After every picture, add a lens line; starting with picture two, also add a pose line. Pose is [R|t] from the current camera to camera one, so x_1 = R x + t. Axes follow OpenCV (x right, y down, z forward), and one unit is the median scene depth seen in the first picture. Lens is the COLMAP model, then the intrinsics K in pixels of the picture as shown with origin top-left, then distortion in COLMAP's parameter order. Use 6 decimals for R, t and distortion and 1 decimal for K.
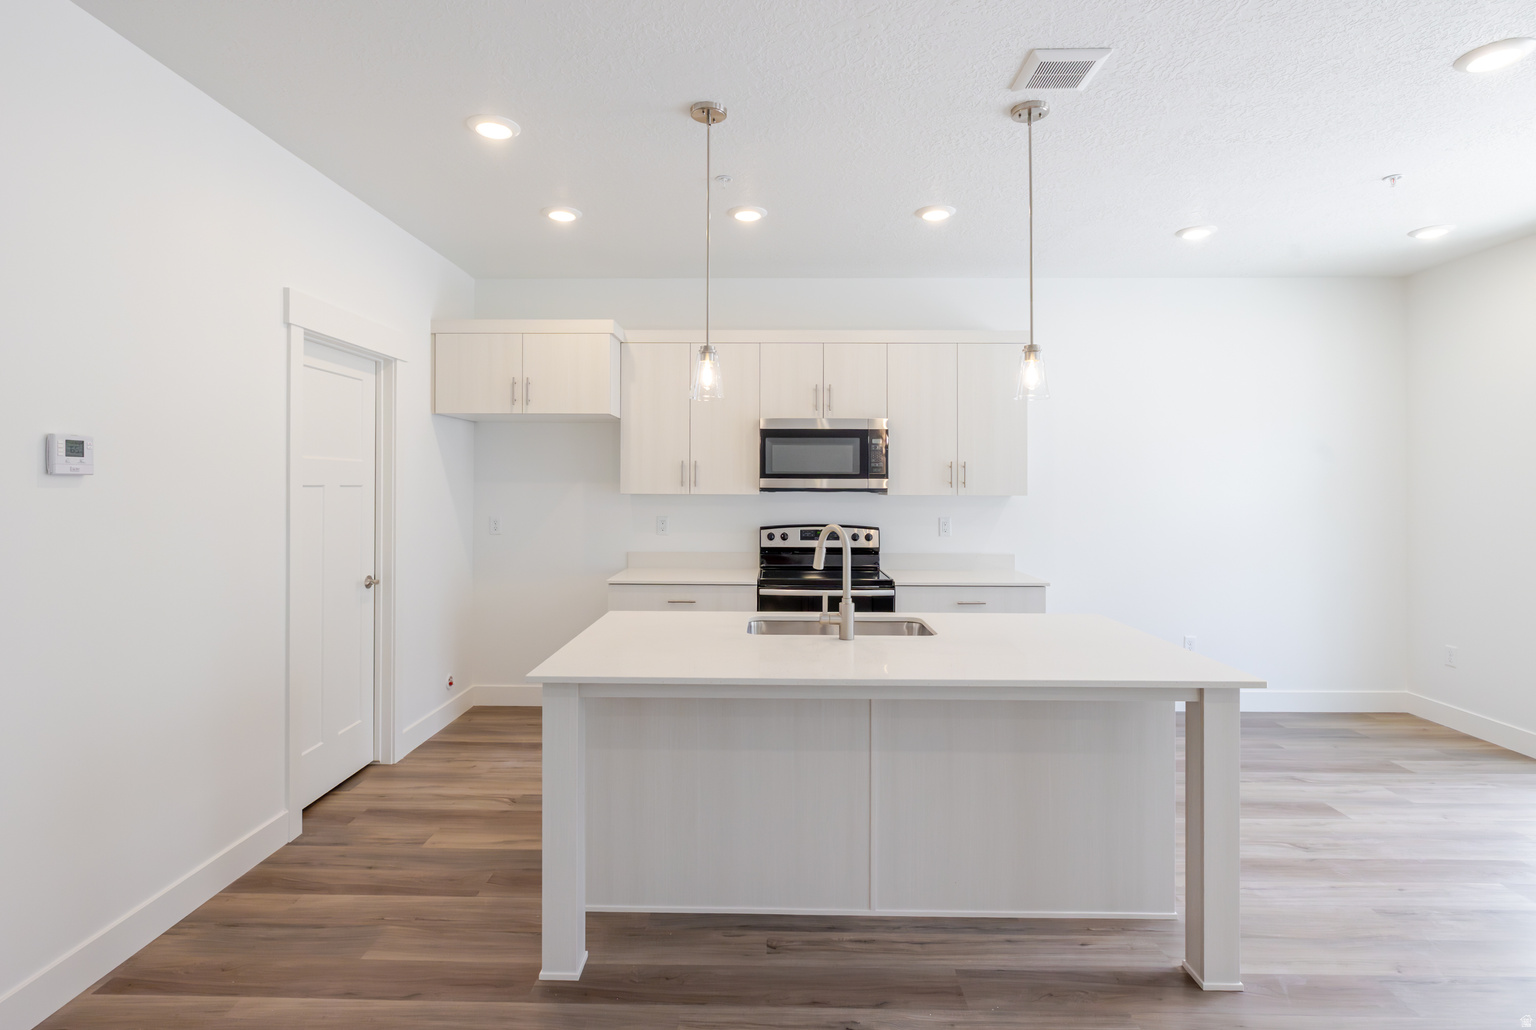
lens RADIAL K [[765.4, 0, 763.2], [0, 765.4, 482.1], [0, 0, 1]] dist [-0.001886, 0.000235]
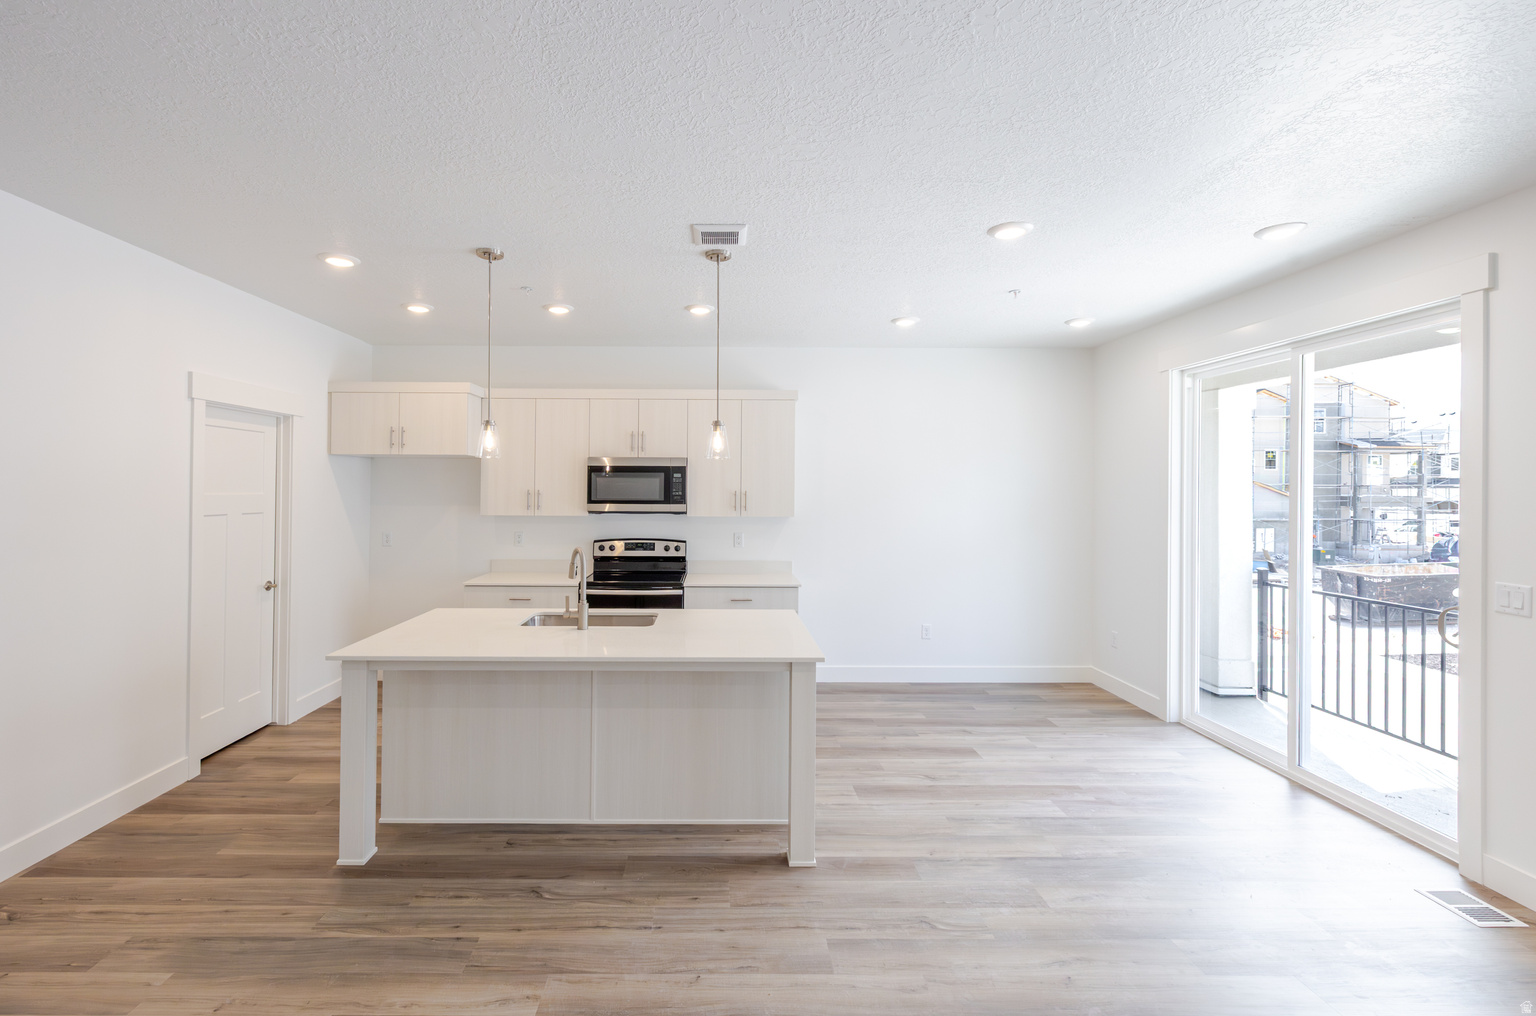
lens RADIAL K [[674.8, 0, 723.1], [0, 674.8, 481.2], [0, 0, 1]] dist [0.001385, 0.000246]
pose [[0.999751, 0.001825, 0.022257, 0.264652], [-0.001654, 0.999969, -0.007716, -0.045732], [-0.022270, 0.007677, 0.999723, -0.197408]]
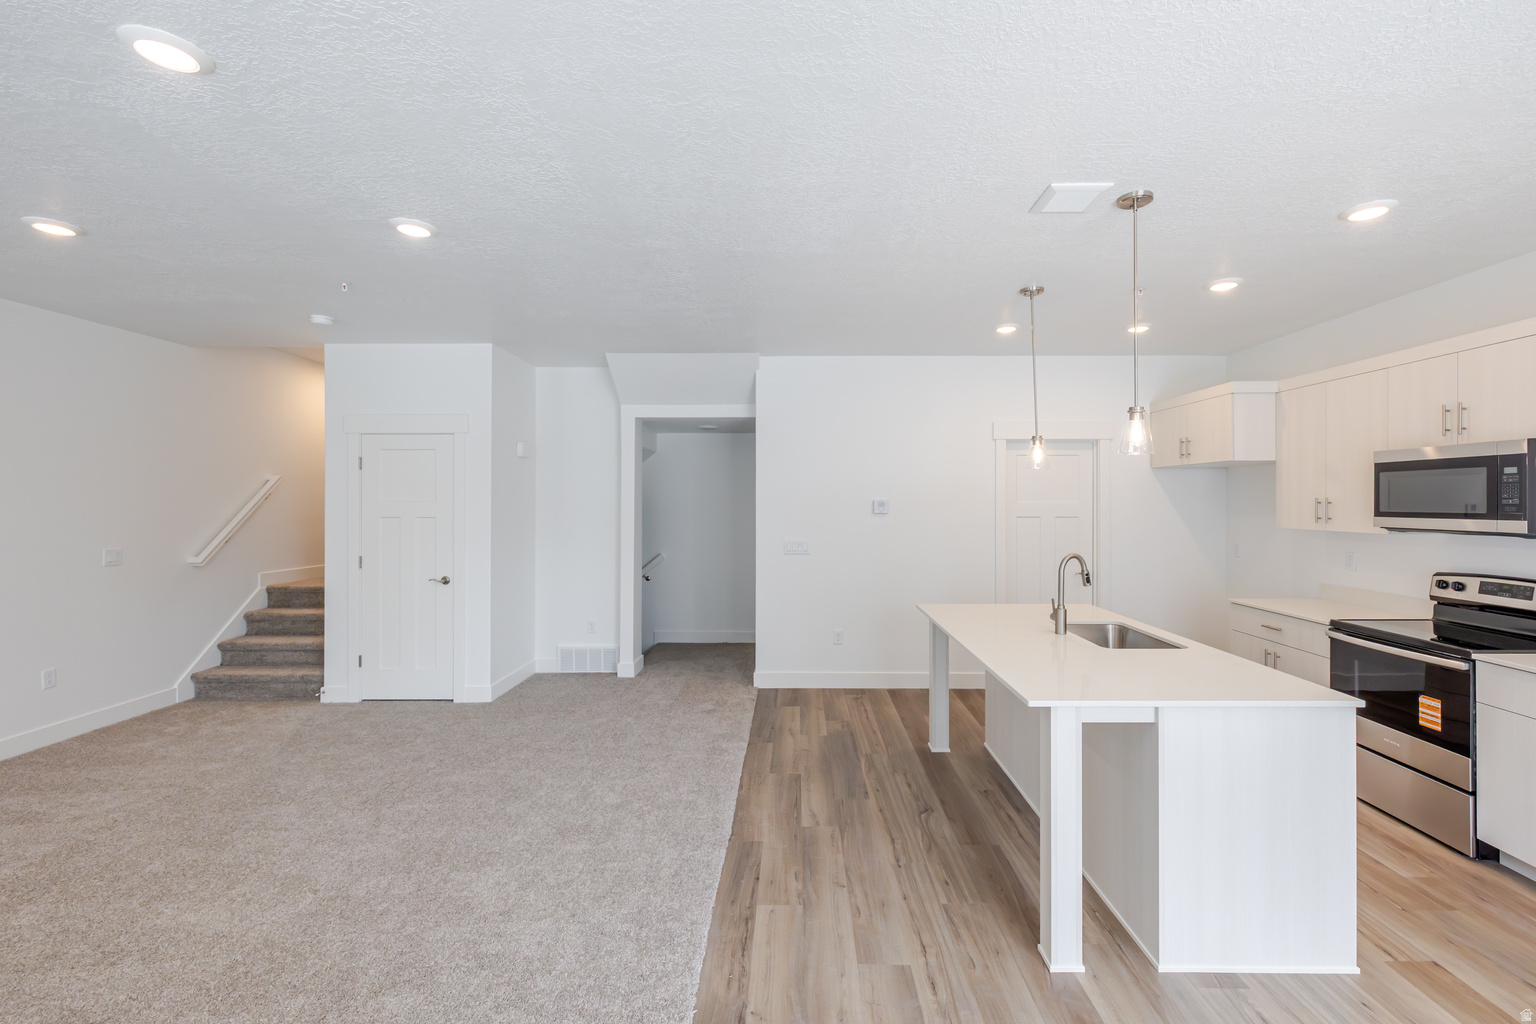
lens RADIAL K [[660.6, 0, 792.4], [0, 660.6, 494.4], [0, 0, 1]] dist [0.000379, 0.000186]
pose [[0.009275, -0.014266, -0.999855, 1.037642], [0.003962, 0.999891, -0.014230, -0.030224], [0.999949, -0.003829, 0.009331, 0.380380]]
